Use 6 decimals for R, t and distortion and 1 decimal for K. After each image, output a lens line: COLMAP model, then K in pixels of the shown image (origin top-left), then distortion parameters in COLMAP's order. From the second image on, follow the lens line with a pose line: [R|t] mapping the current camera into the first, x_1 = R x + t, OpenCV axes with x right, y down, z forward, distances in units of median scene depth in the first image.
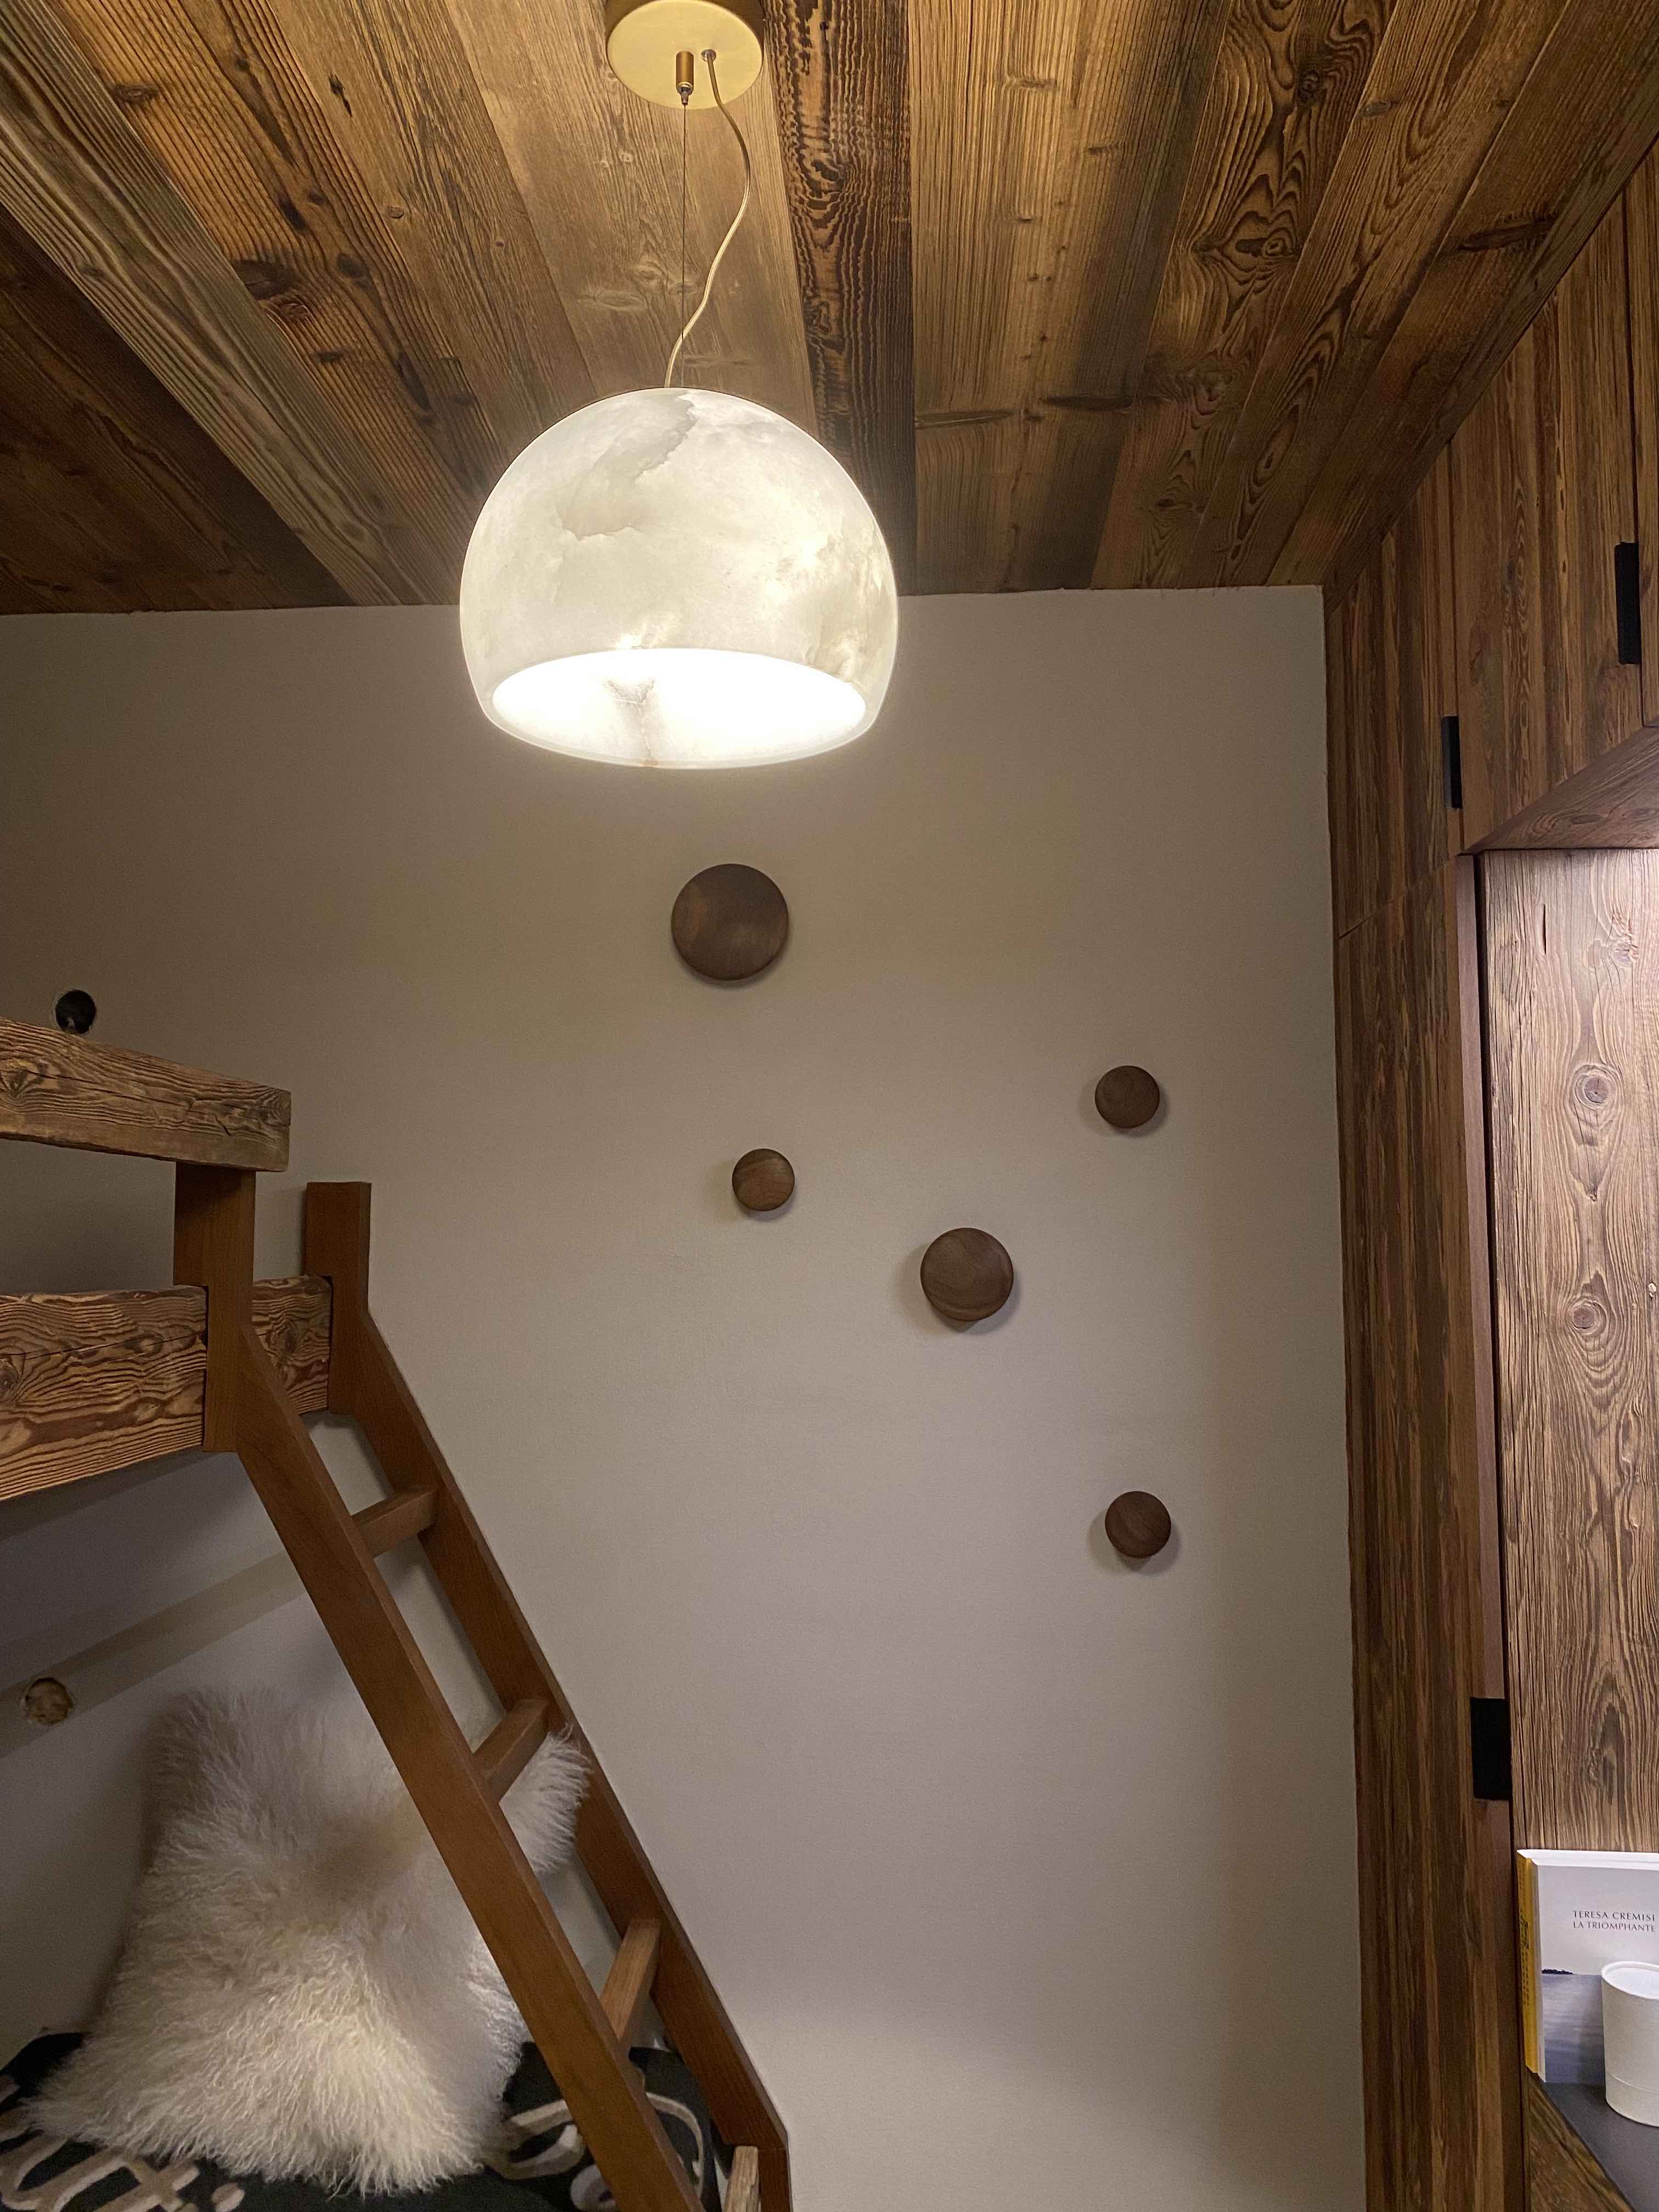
lens RADIAL K [[1657.4, 0, 832.8], [0, 1657.4, 1089.9], [0, 0, 1]] dist [0.009428, -0.021320]
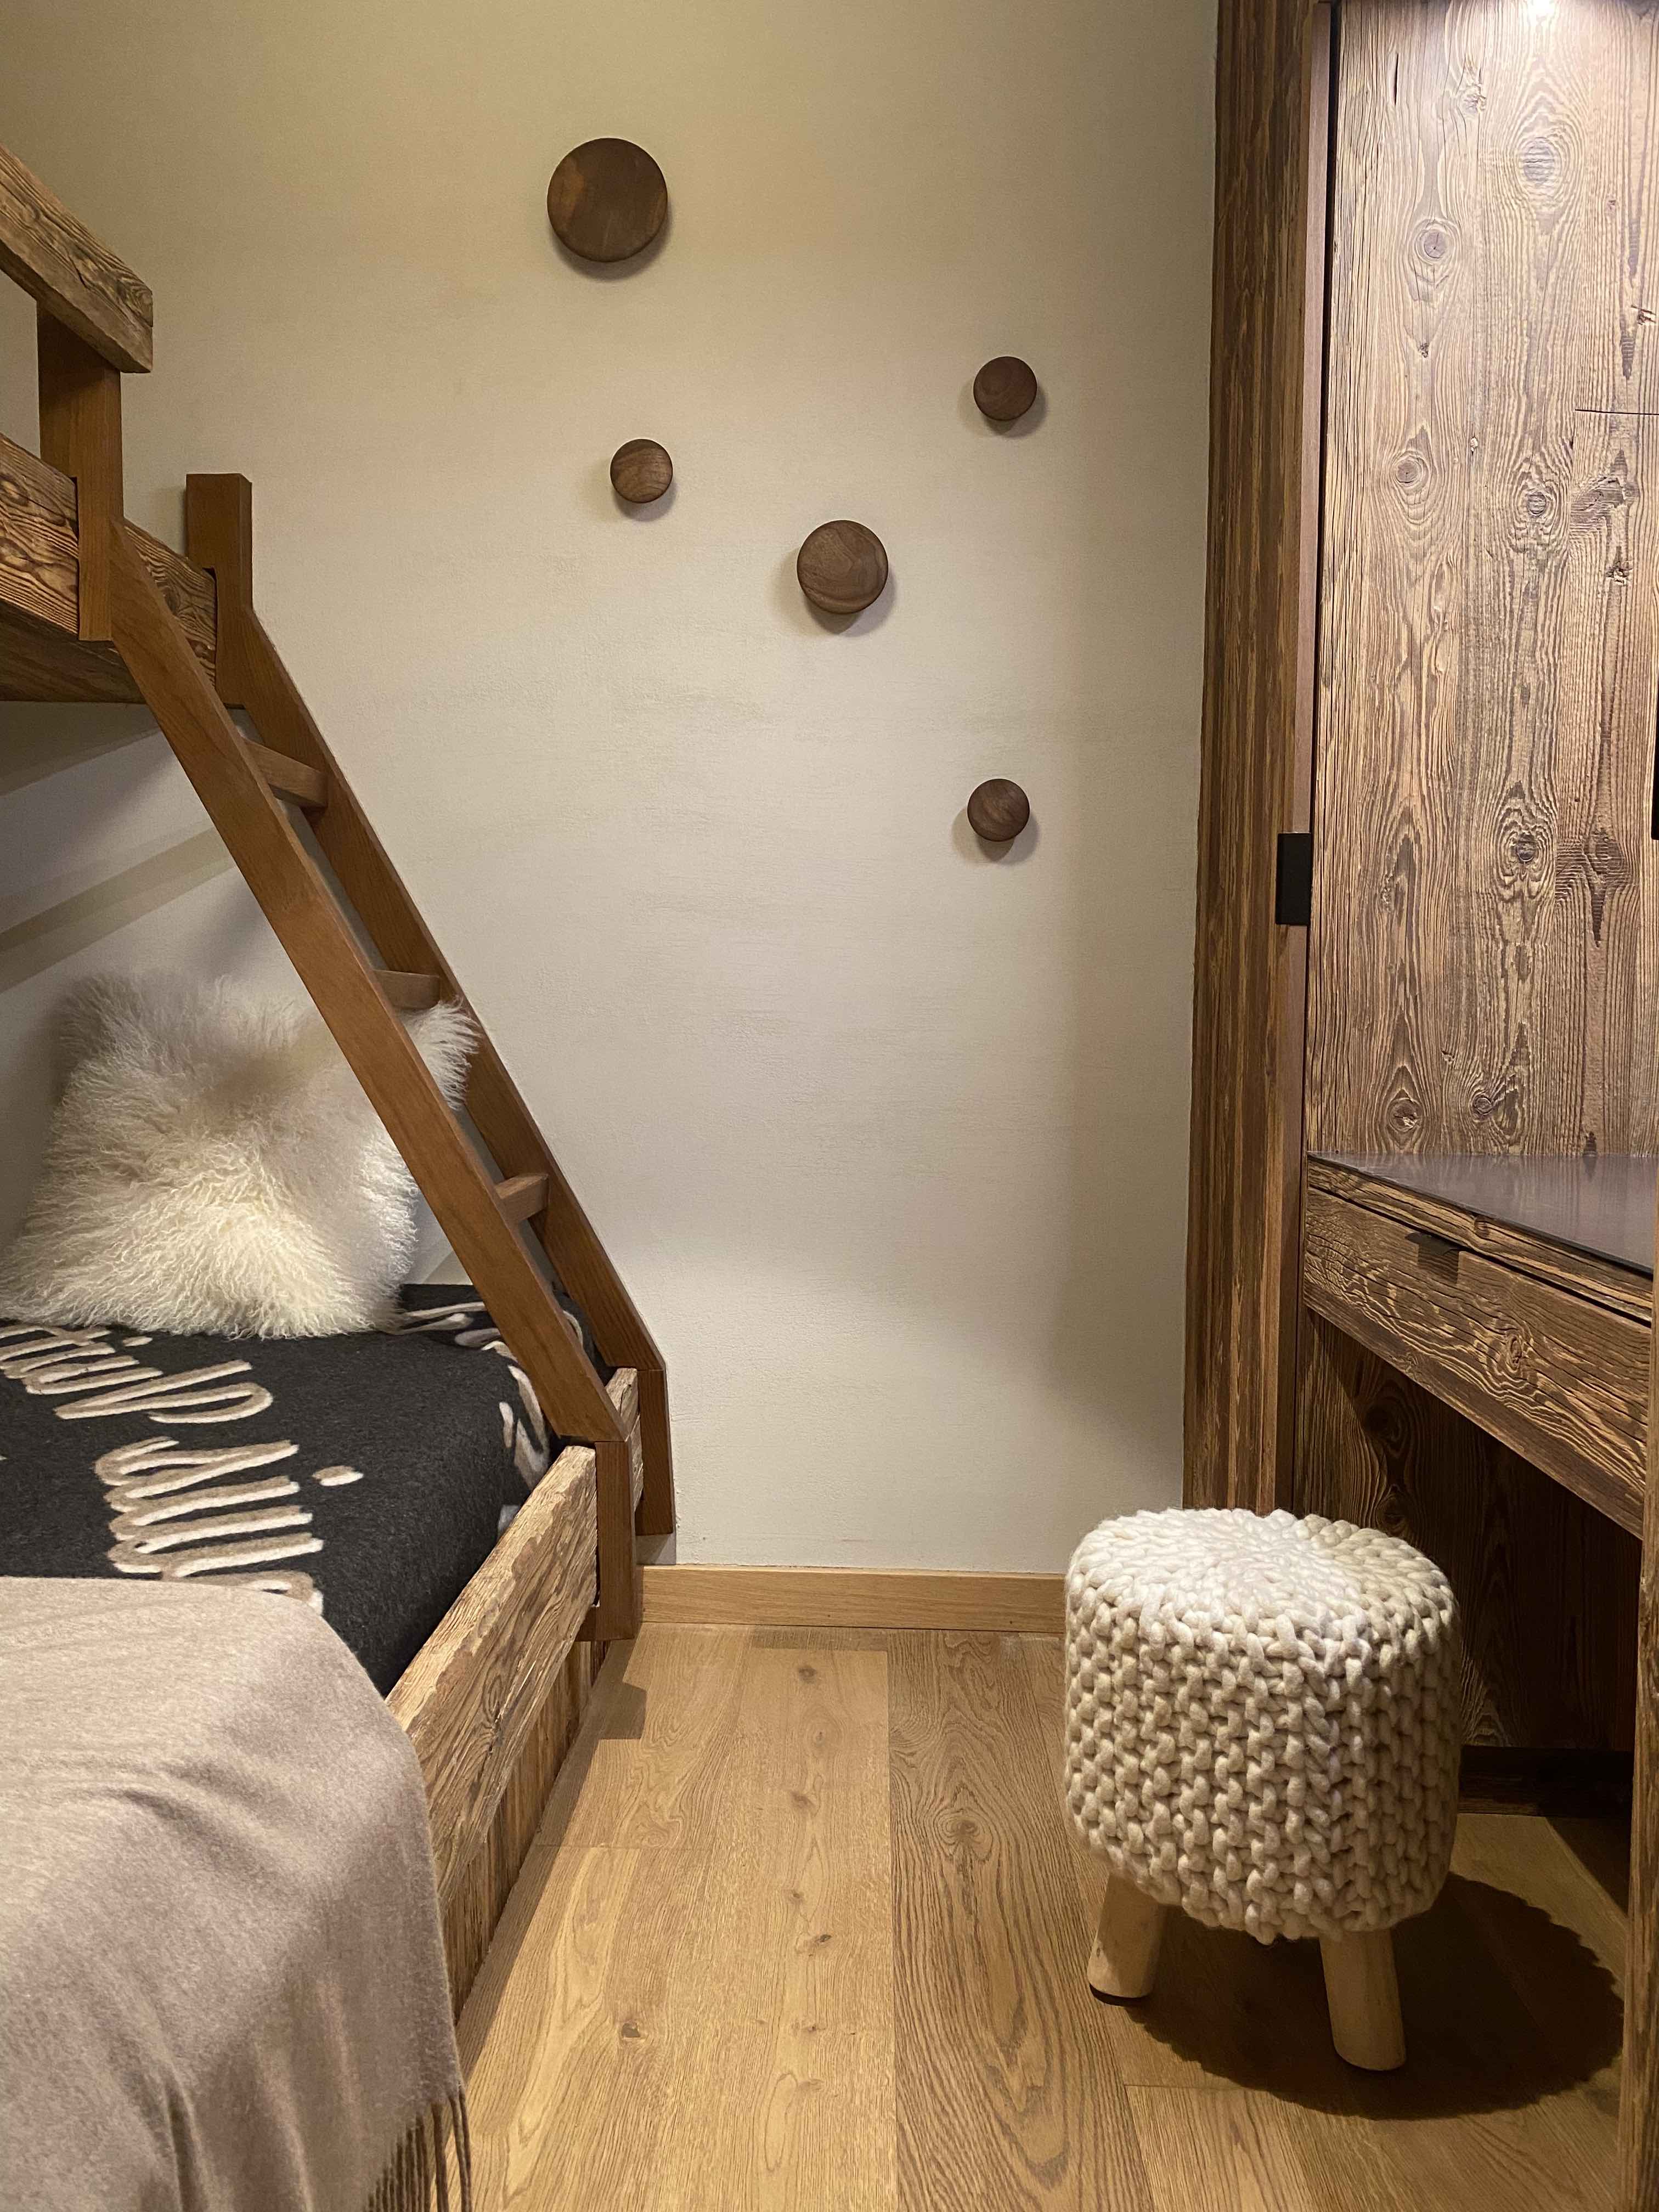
lens RADIAL K [[1657.4, 0, 838.7], [0, 1657.4, 1096.6], [0, 0, 1]] dist [0.009428, -0.021320]
pose [[0.999478, 0.010053, 0.030701, 0.066840], [-0.014594, 0.988354, 0.151468, 0.364950], [-0.028821, -0.151837, 0.987985, -0.075666]]
